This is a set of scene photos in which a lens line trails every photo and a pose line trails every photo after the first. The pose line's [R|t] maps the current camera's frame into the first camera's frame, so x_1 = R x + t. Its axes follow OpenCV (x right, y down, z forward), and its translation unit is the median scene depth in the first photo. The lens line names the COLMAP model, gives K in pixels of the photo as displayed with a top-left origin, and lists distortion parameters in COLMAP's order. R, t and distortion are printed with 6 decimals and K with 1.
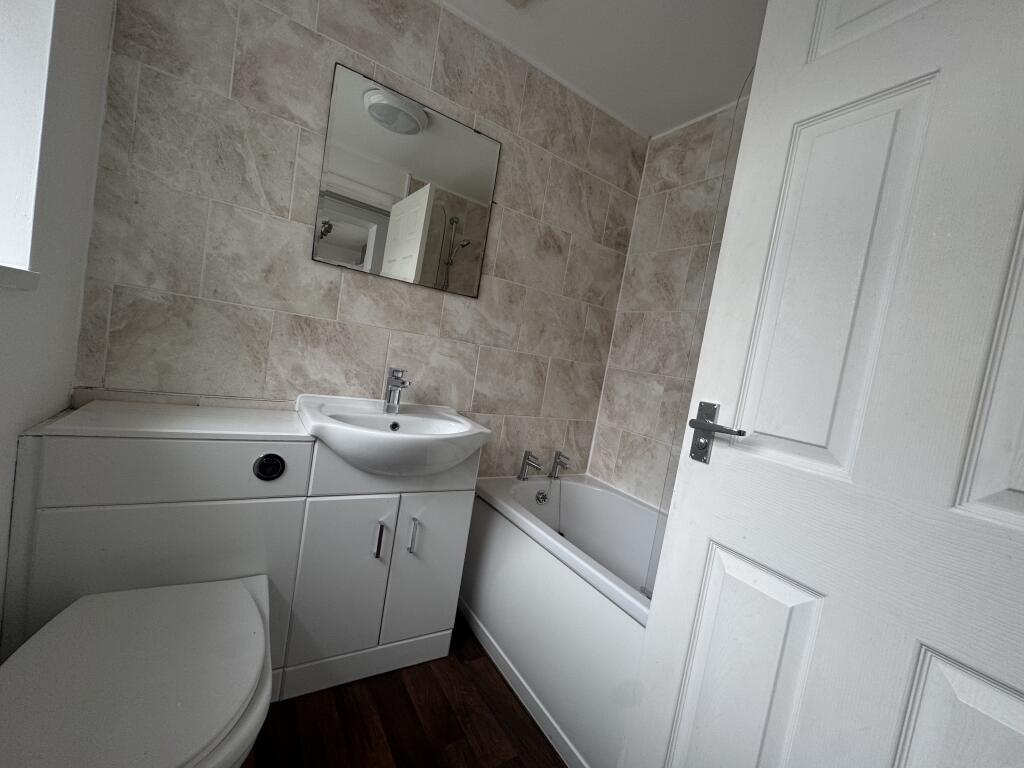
lens RADIAL K [[406.6, 0, 513.1], [0, 406.6, 383.9], [0, 0, 1]] dist [-0.001792, 0.000317]
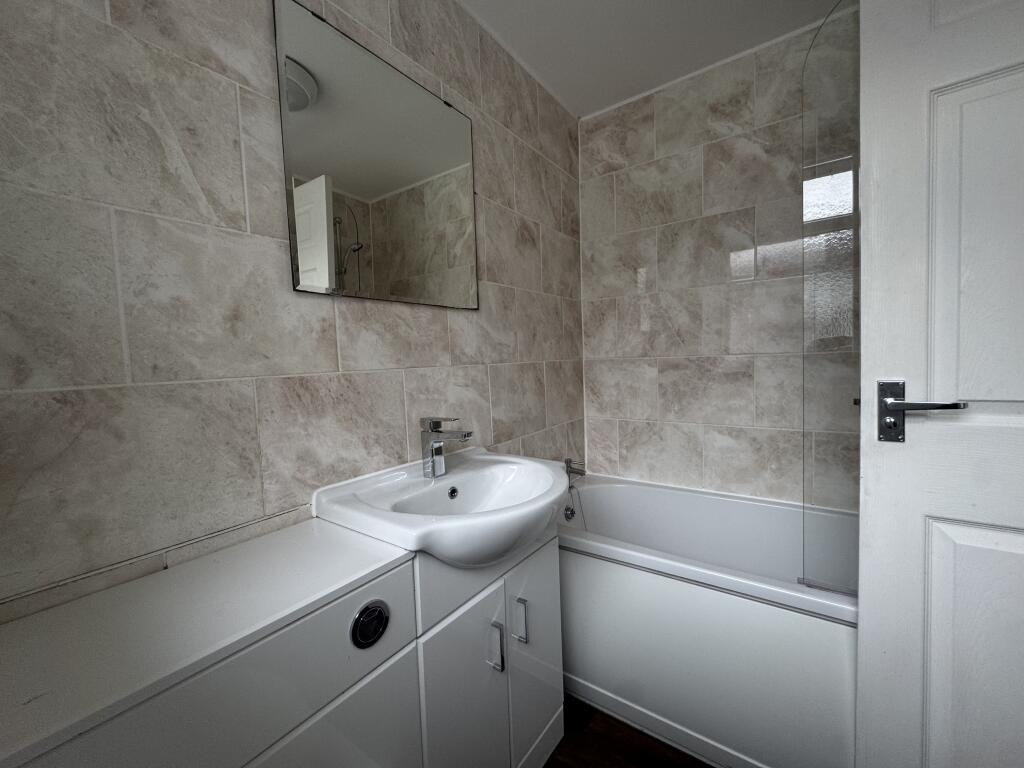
lens RADIAL K [[406.6, 0, 512.1], [0, 406.6, 383.0], [0, 0, 1]] dist [-0.001792, 0.000317]
pose [[0.911570, -0.214481, 0.350768, -0.391702], [0.208366, 0.976471, 0.055578, -0.109359], [-0.354435, 0.022425, 0.934812, 0.233176]]
